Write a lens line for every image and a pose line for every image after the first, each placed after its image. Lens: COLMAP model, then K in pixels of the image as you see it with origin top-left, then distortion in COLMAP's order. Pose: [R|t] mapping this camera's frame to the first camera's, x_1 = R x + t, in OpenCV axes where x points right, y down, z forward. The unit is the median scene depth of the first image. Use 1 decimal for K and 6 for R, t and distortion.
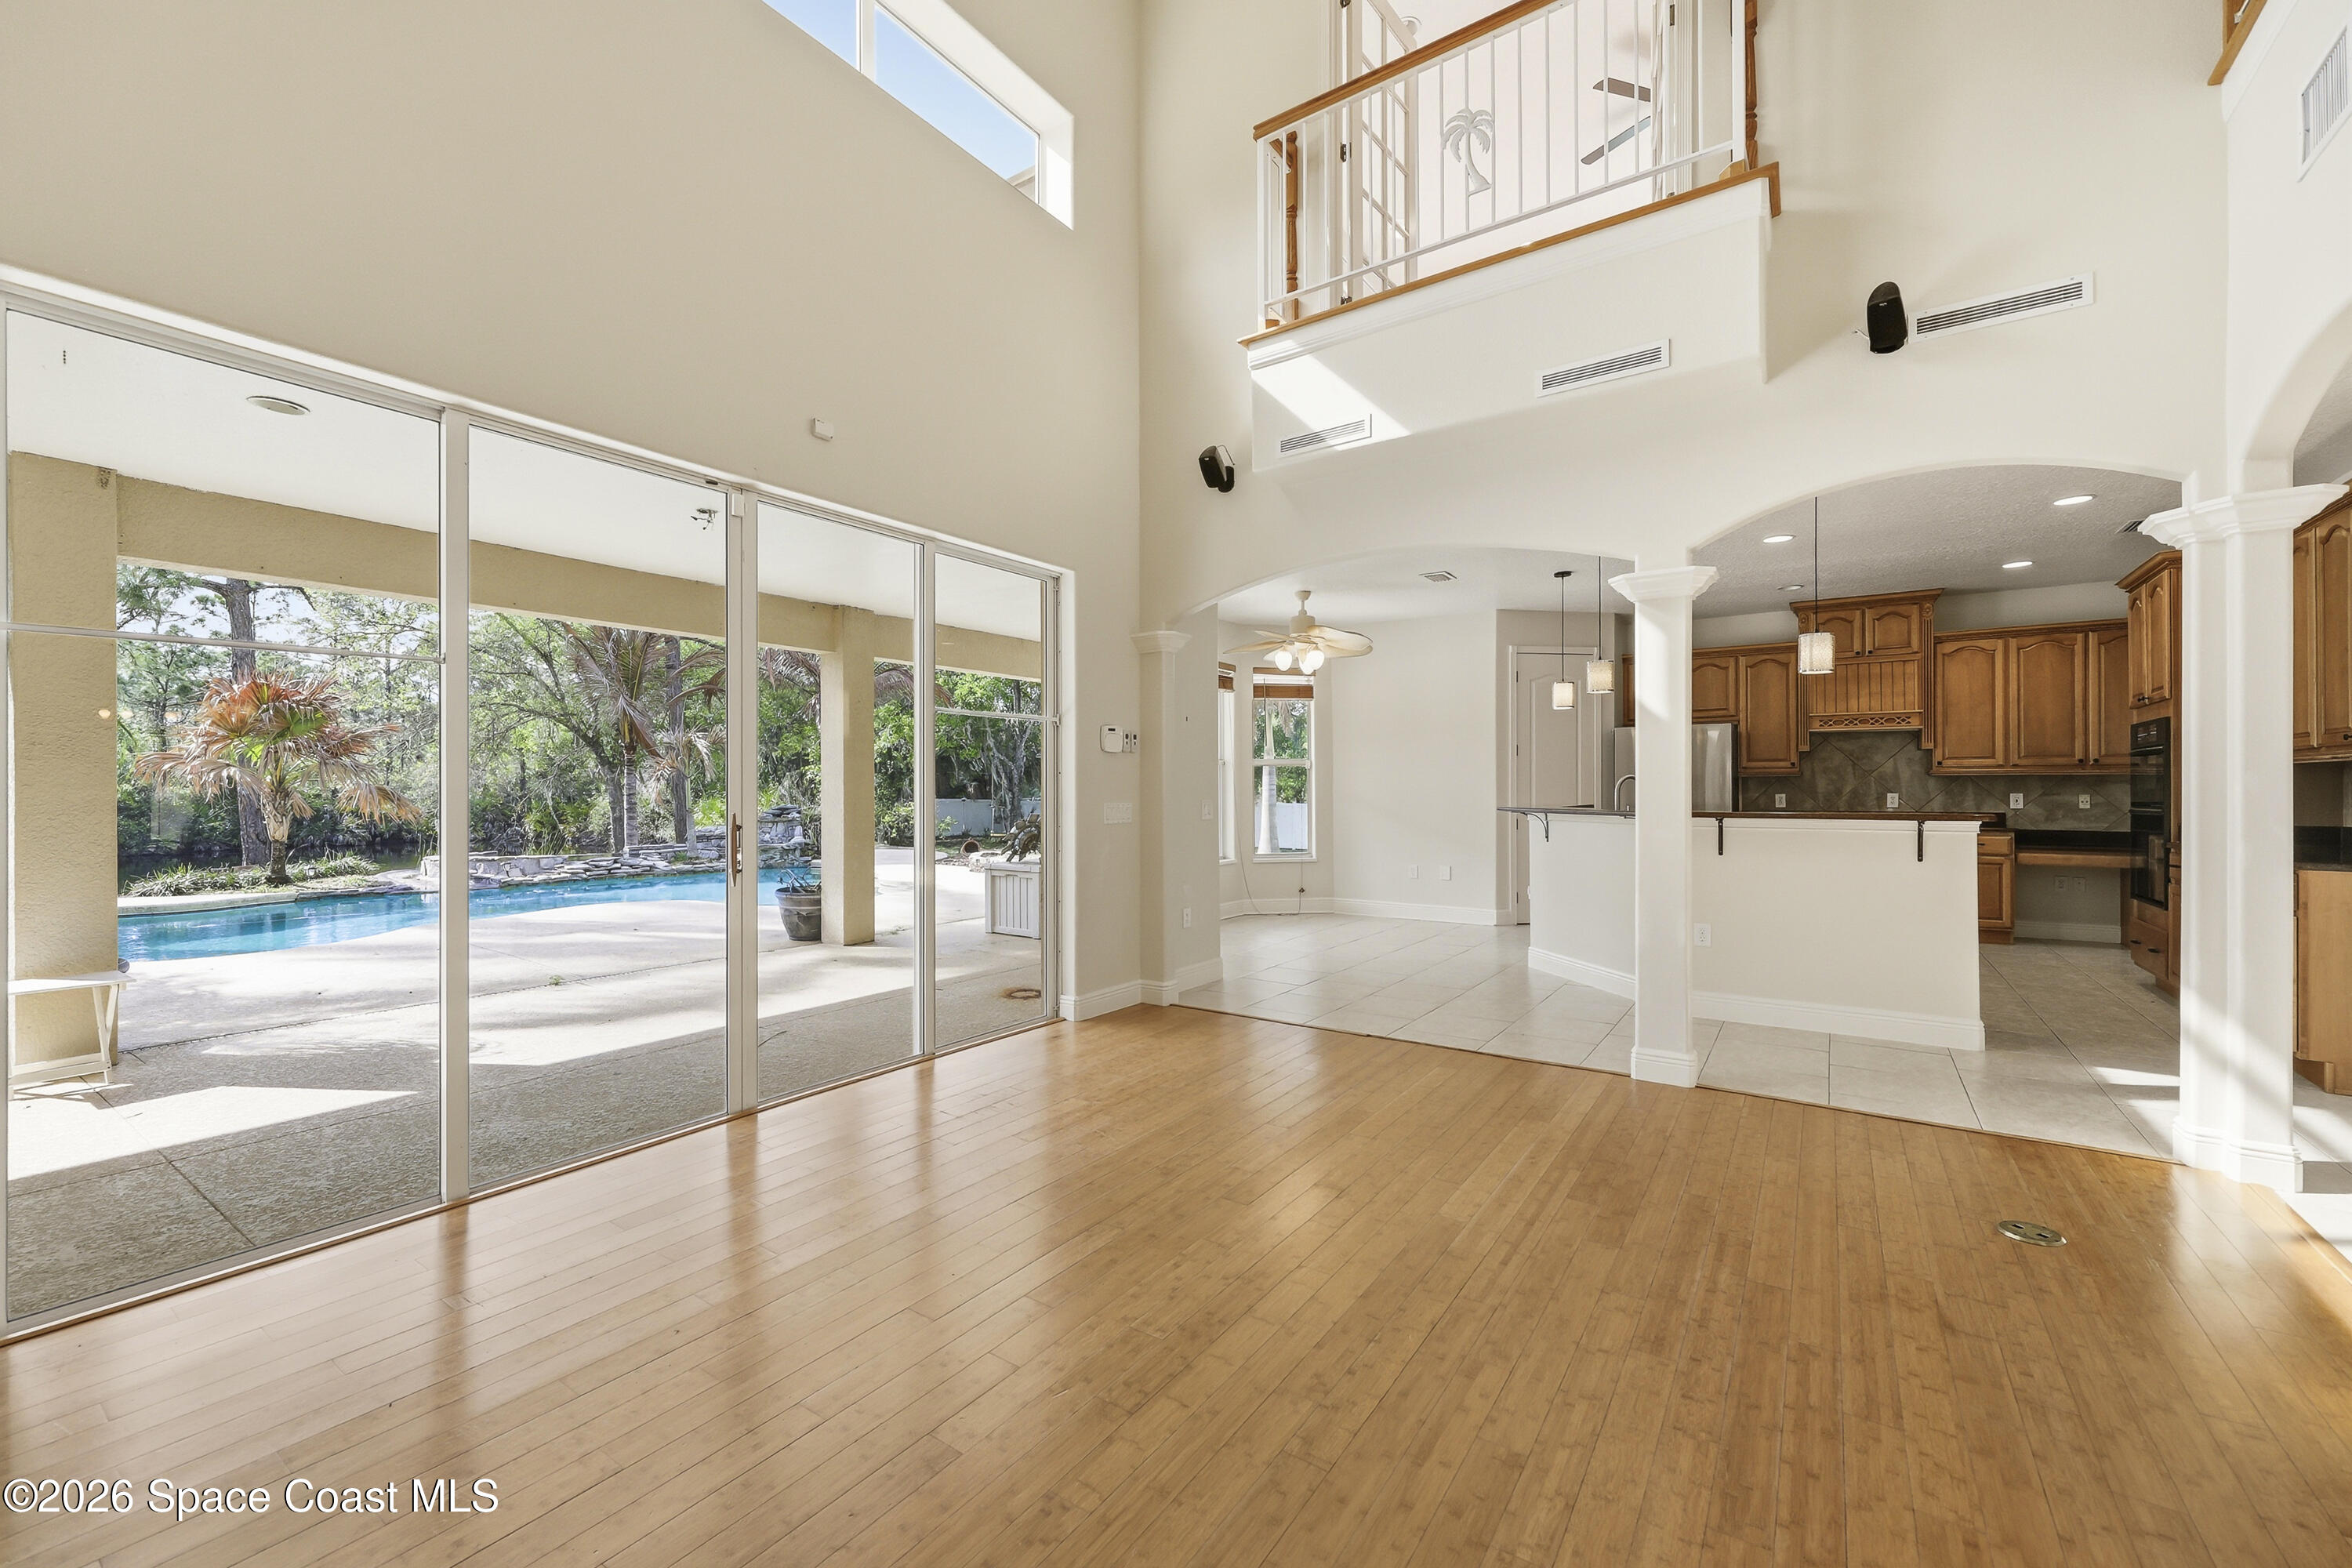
lens RADIAL K [[949.7, 0, 1169.0], [0, 949.7, 783.8], [0, 0, 1]] dist [0.003377, -0.000867]
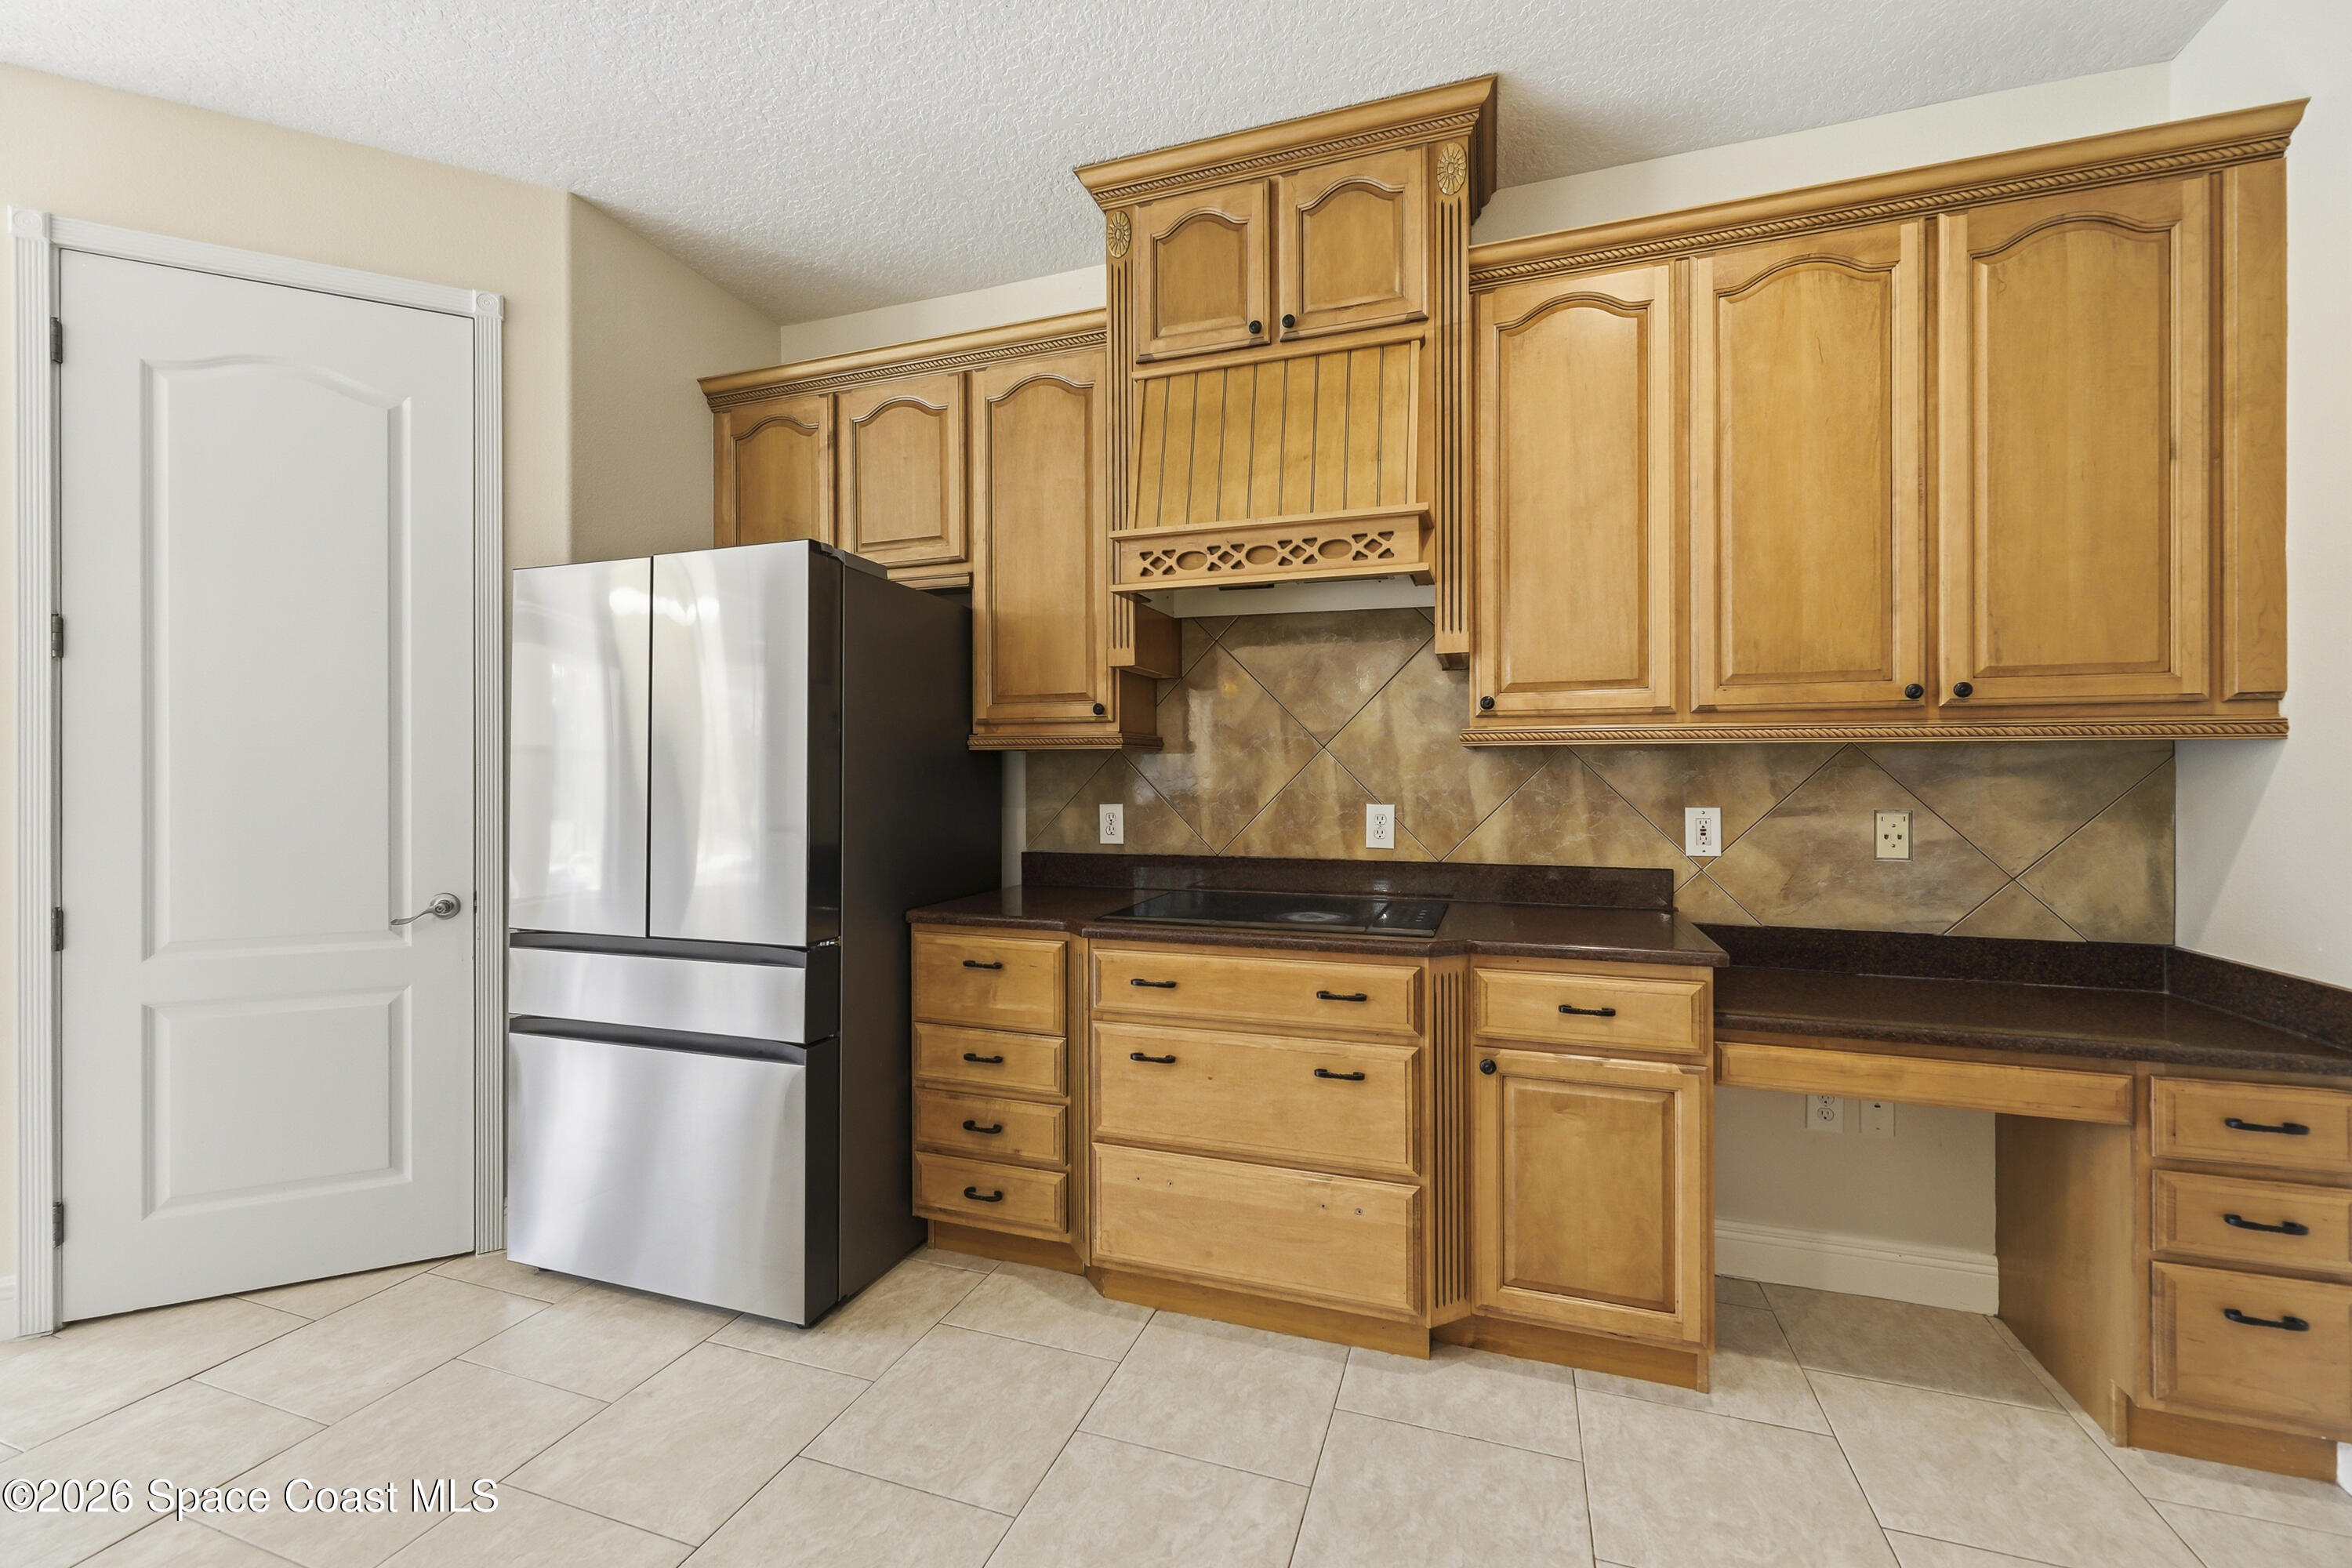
lens RADIAL K [[949.7, 0, 1174.6], [0, 949.7, 766.3], [0, 0, 1]] dist [0.003377, -0.000867]
pose [[0.963426, 0.006803, 0.267889, 0.679496], [-0.004204, 0.999938, -0.010274, 0.001047], [-0.267943, 0.008772, 0.963395, 0.791753]]
